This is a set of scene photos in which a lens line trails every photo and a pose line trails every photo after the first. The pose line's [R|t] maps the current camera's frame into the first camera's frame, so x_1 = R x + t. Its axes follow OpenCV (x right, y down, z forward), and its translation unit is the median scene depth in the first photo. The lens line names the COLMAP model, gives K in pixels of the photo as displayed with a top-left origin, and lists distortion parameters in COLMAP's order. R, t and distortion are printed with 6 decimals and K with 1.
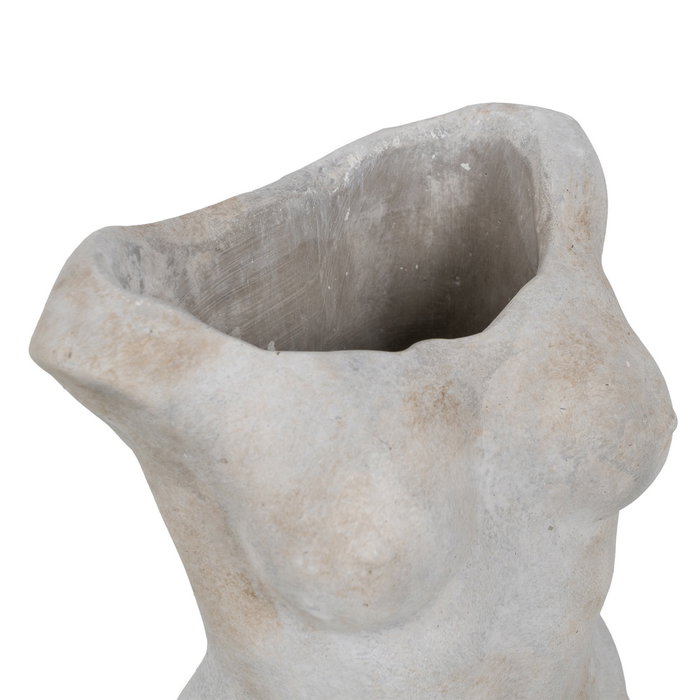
lens RADIAL K [[2882.6, 0, 349.8], [0, 2882.6, 348.7], [0, 0, 1]] dist [-0.088965, 0.000000]
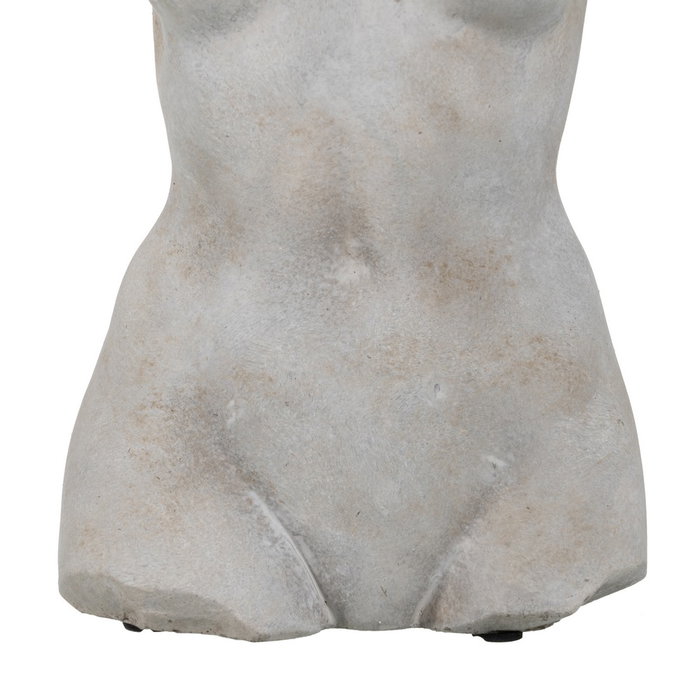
lens RADIAL K [[2882.6, 0, 347.9], [0, 2882.6, 352.3], [0, 0, 1]] dist [-0.088965, 0.000000]
pose [[0.765879, 0.143858, -0.626685, 0.732647], [-0.379688, 0.887760, -0.260231, 0.456537], [0.518910, 0.437250, 0.734537, 0.274335]]
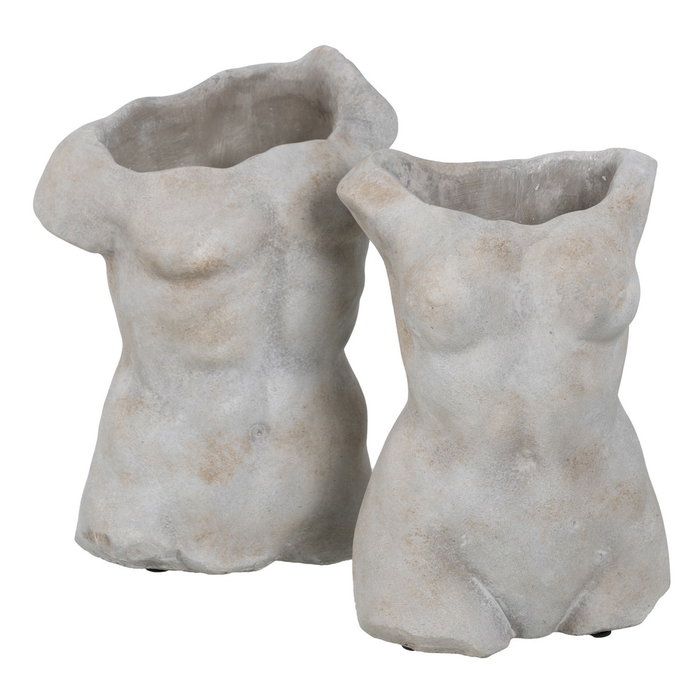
lens RADIAL K [[2882.6, 0, 351.5], [0, 2882.6, 348.9], [0, 0, 1]] dist [-0.088965, 0.000000]
pose [[0.855692, 0.197848, -0.478170, 0.900269], [-0.289257, 0.949062, -0.124945, 0.359517], [0.429093, 0.245229, 0.869334, -0.776447]]
